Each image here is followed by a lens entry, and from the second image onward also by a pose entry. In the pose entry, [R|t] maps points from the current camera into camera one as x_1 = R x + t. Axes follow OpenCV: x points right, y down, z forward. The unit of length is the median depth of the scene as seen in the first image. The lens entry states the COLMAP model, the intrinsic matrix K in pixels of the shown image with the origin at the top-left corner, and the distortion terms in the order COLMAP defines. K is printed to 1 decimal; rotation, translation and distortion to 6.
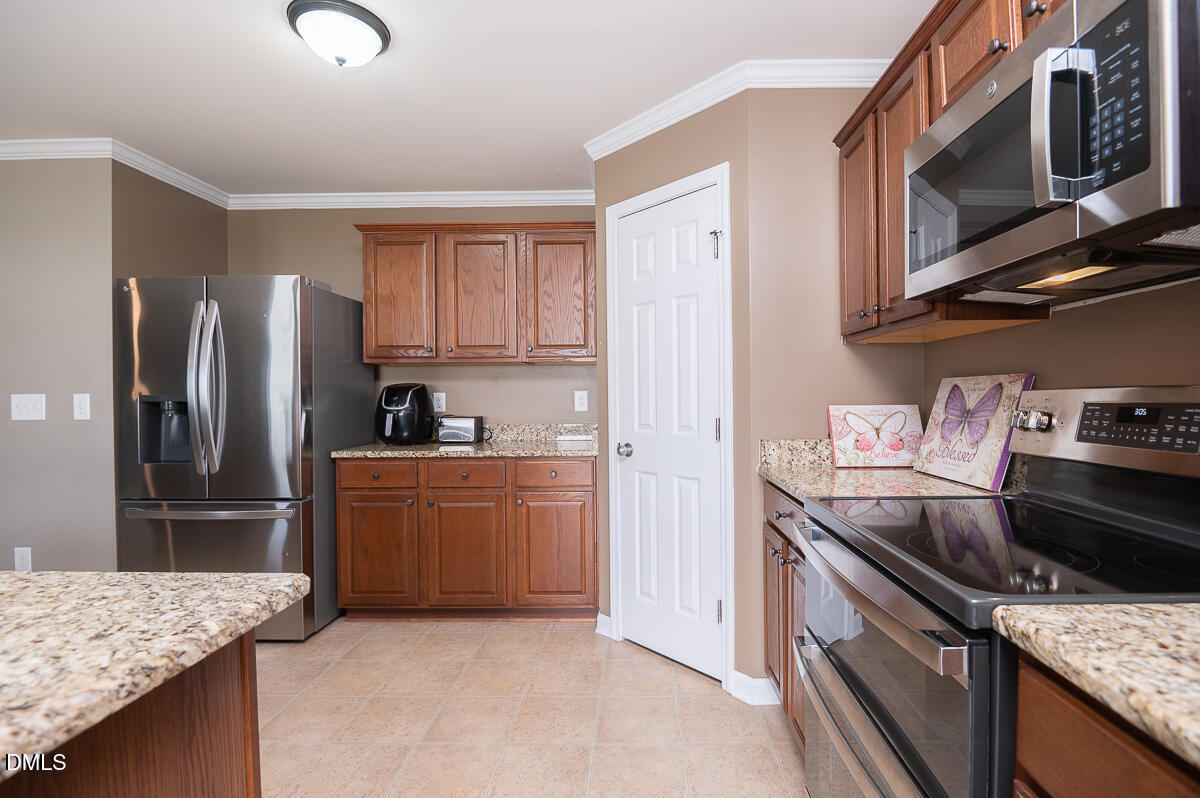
lens RADIAL K [[563.5, 0, 636.4], [0, 563.5, 402.5], [0, 0, 1]] dist [-0.000165, 0.000018]
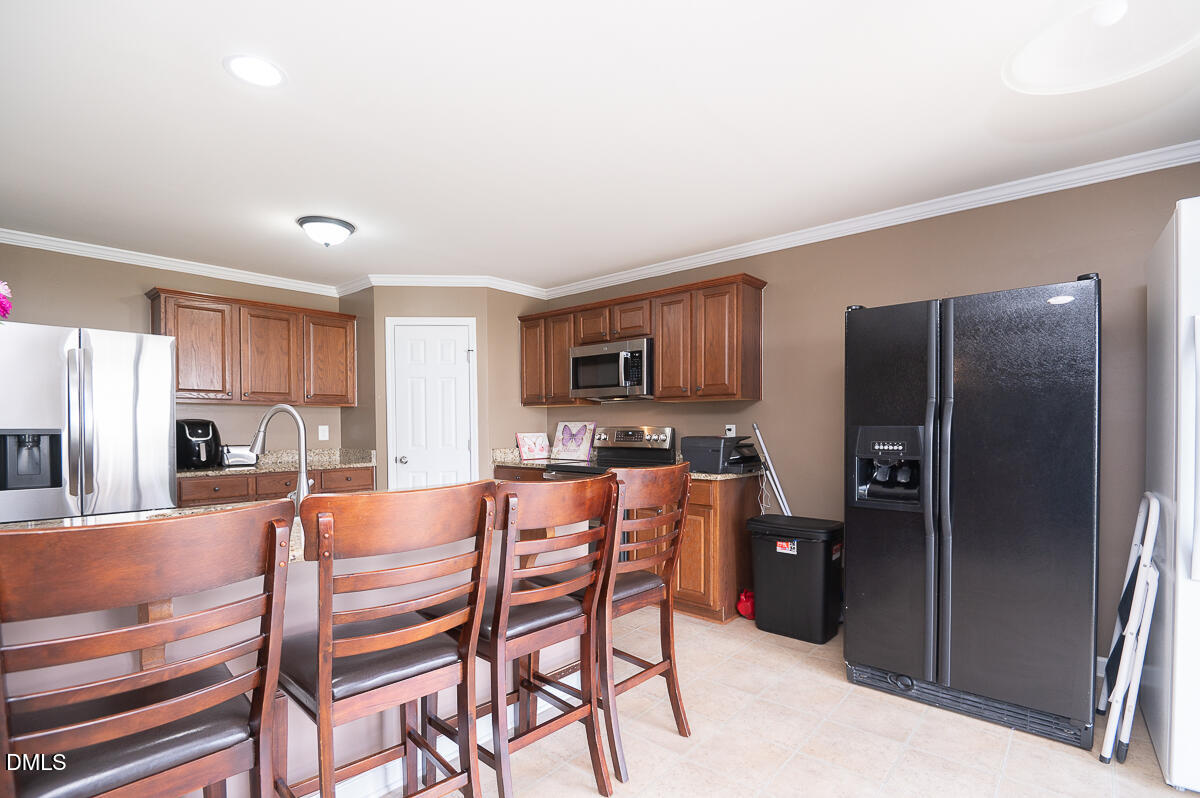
lens RADIAL K [[564.6, 0, 603.6], [0, 564.6, 435.2], [0, 0, 1]] dist [-0.000165, -0.013440]
pose [[0.648314, -0.008356, 0.761327, -0.865756], [0.009295, 0.999952, 0.003059, 0.006988], [-0.761316, 0.005094, 0.648361, -0.553106]]
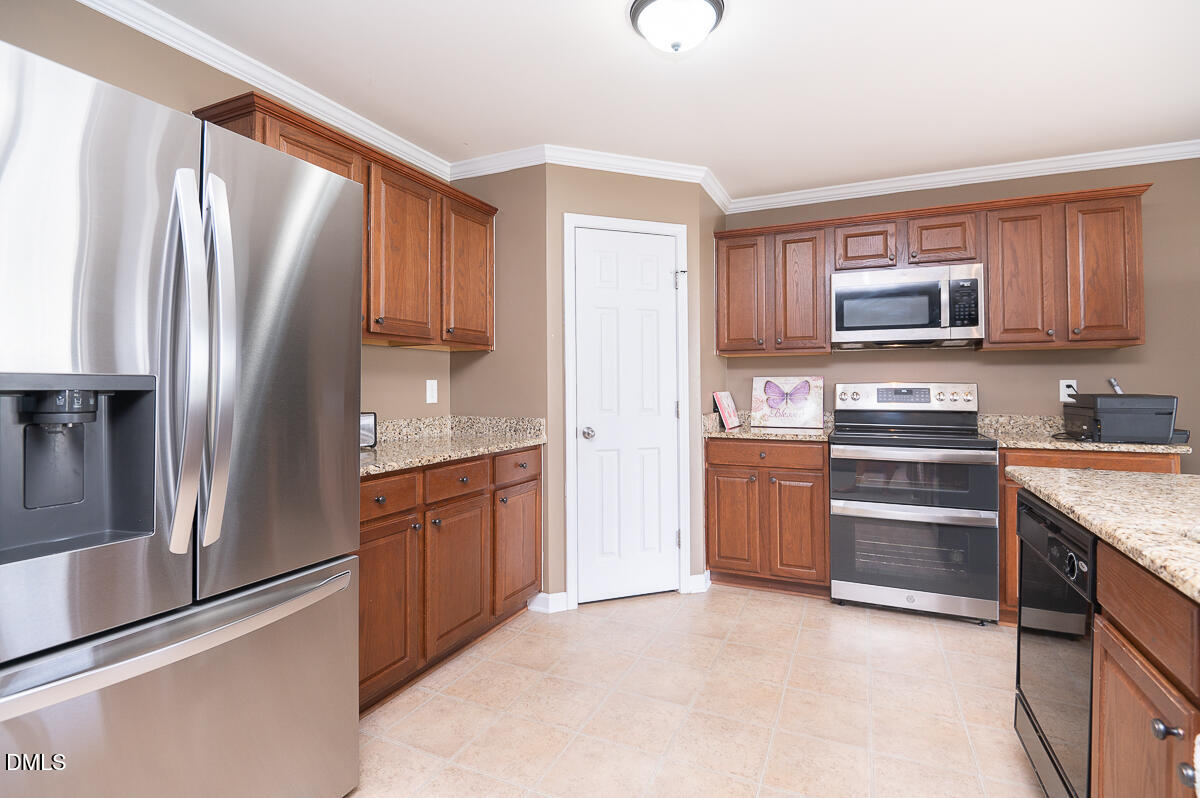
lens RADIAL K [[571.5, 0, 596.8], [0, 571.5, 378.0], [0, 0, 1]] dist [-0.014794, -0.000502]
pose [[0.410196, 0.019804, 0.911782, -0.972153], [0.011381, 0.999575, -0.026831, 0.003927], [-0.911926, 0.021383, 0.409796, 0.471293]]
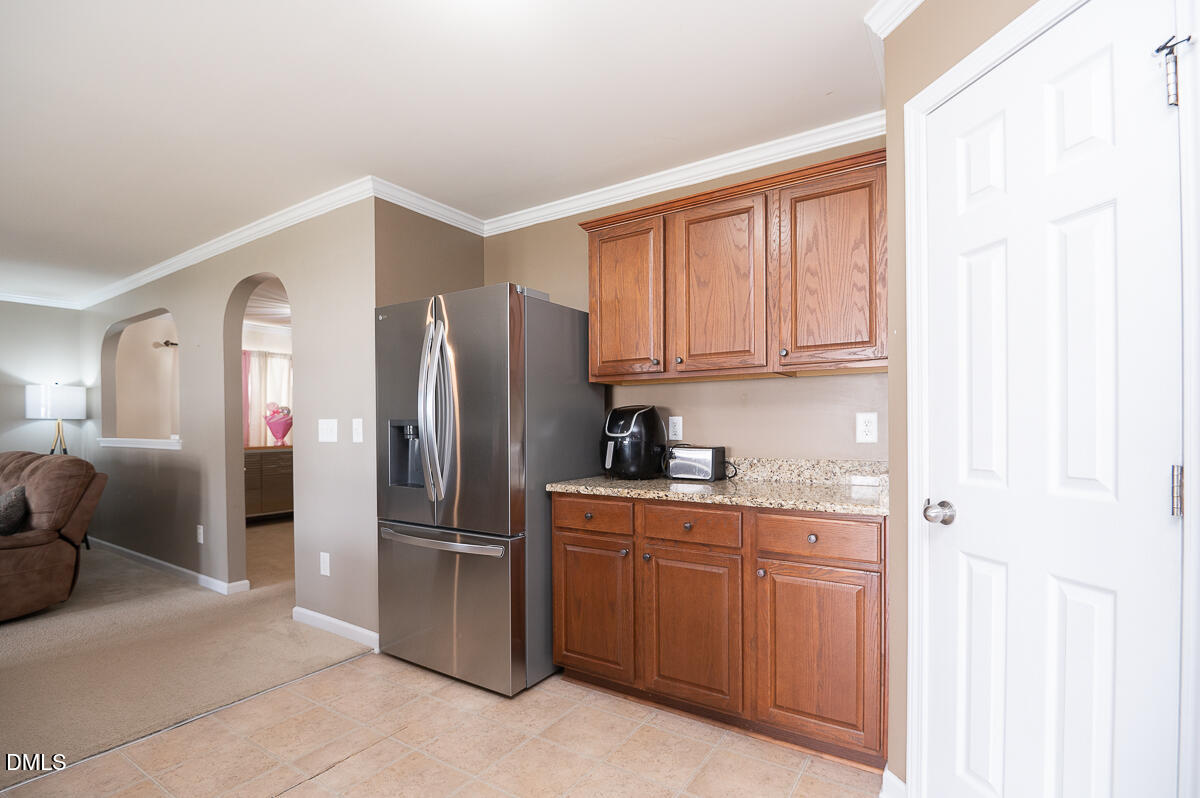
lens RADIAL K [[565.7, 0, 595.2], [0, 565.7, 429.2], [0, 0, 1]] dist [-0.014177, -0.001038]
pose [[0.837341, 0.006966, -0.546637, -0.000782], [-0.006155, 0.999976, 0.003315, -0.000805], [0.546646, 0.000588, 0.837363, 0.304369]]
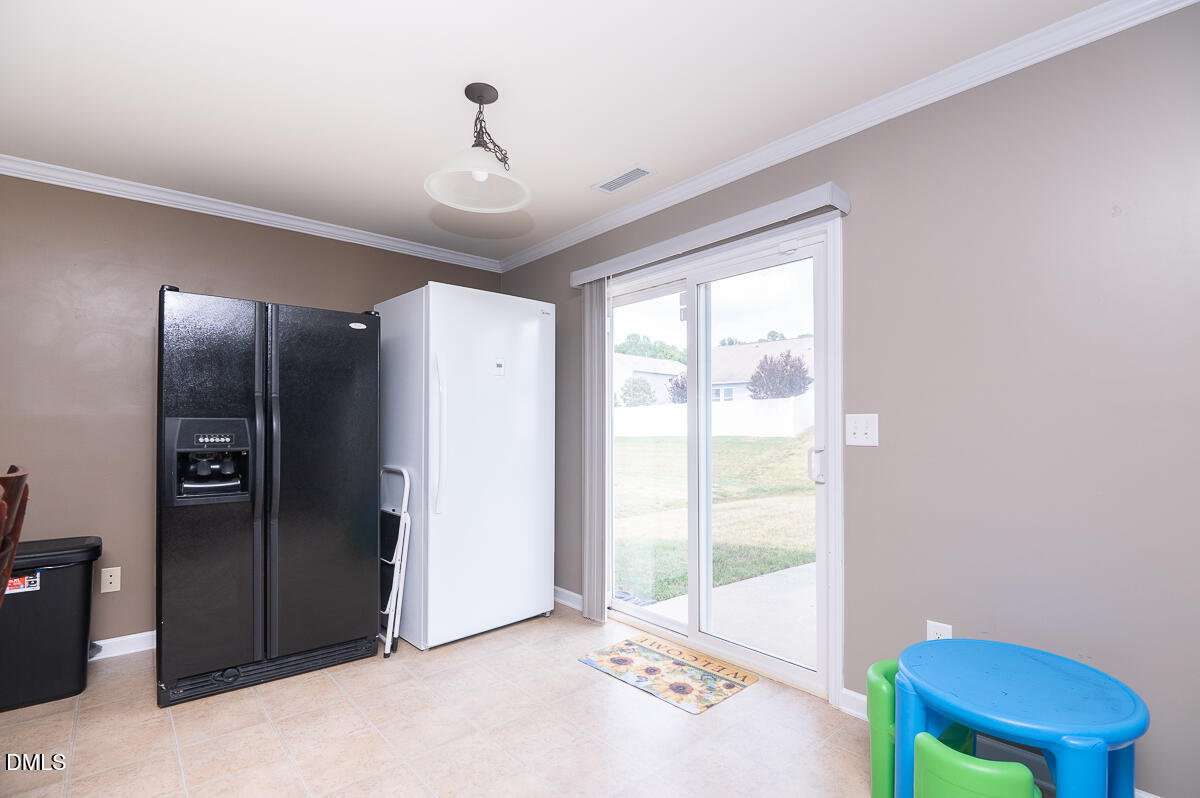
lens RADIAL K [[557.3, 0, 601.9], [0, 557.3, 414.1], [0, 0, 1]] dist [-0.001699, -0.012007]
pose [[-0.662622, 0.022077, 0.748629, -0.931226], [0.015218, 0.999756, -0.016013, 0.015579], [-0.748800, 0.000782, -0.662796, -0.217879]]
